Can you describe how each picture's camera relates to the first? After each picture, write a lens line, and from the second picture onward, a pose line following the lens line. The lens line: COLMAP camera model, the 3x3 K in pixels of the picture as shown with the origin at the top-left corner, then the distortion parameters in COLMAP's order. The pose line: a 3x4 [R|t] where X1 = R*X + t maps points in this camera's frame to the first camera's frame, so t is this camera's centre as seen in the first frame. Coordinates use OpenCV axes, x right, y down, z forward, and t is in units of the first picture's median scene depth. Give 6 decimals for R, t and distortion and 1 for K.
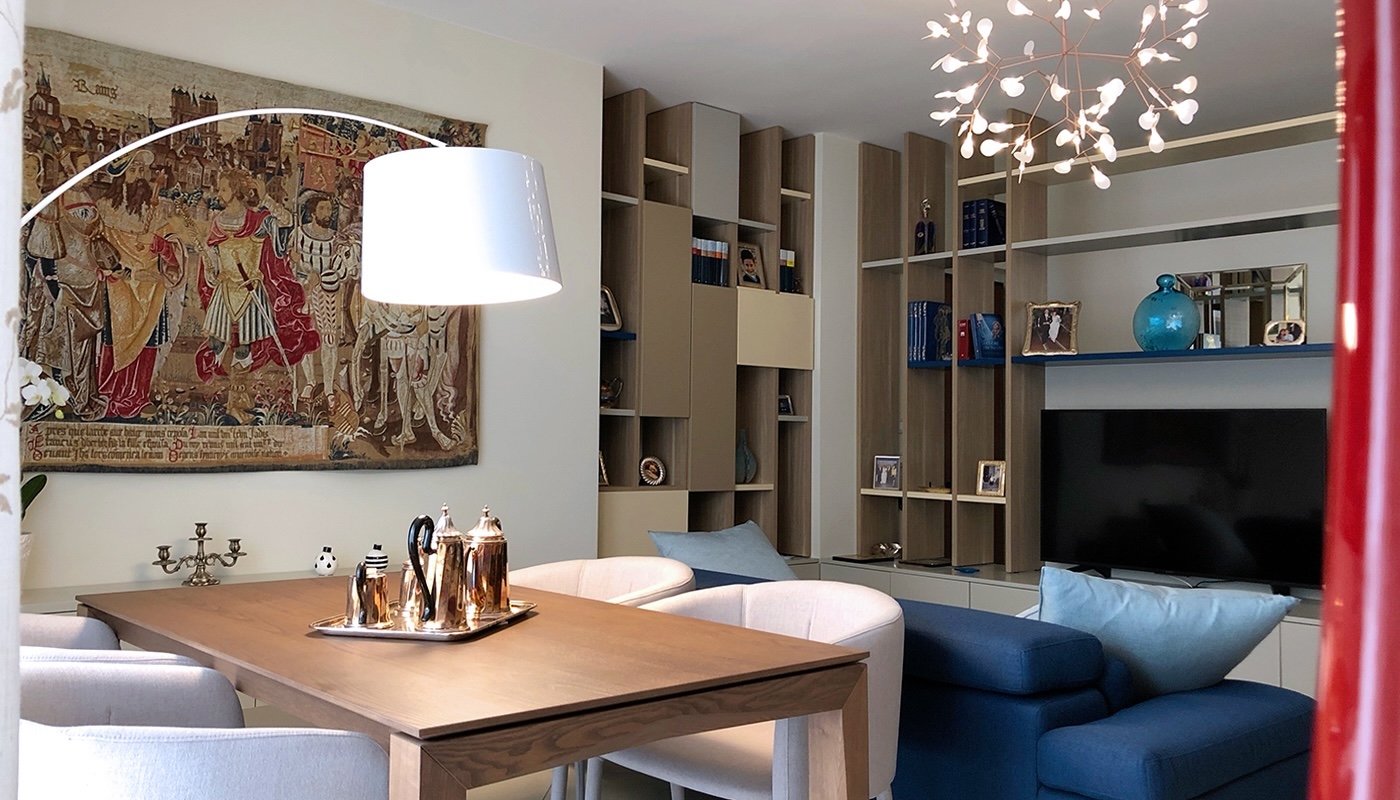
lens RADIAL K [[1155.3, 0, 700.7], [0, 1155.3, 413.8], [0, 0, 1]] dist [0.004397, -0.018034]
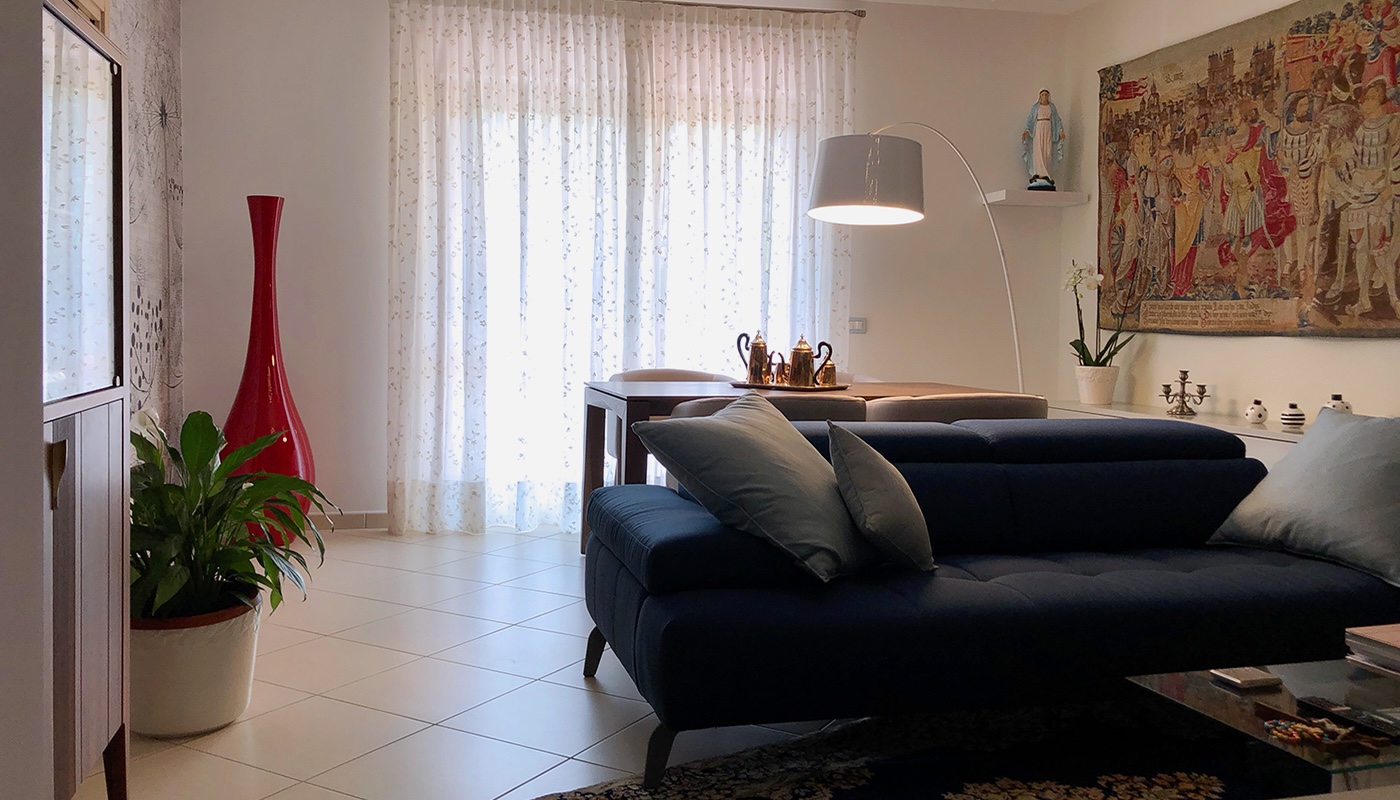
lens RADIAL K [[1155.3, 0, 704.3], [0, 1155.3, 390.5], [0, 0, 1]] dist [0.004397, -0.018034]
pose [[-0.456961, 0.035521, -0.888777, 0.985494], [0.001596, 0.999233, 0.039115, 0.057974], [0.889486, 0.016455, -0.456667, 1.030334]]
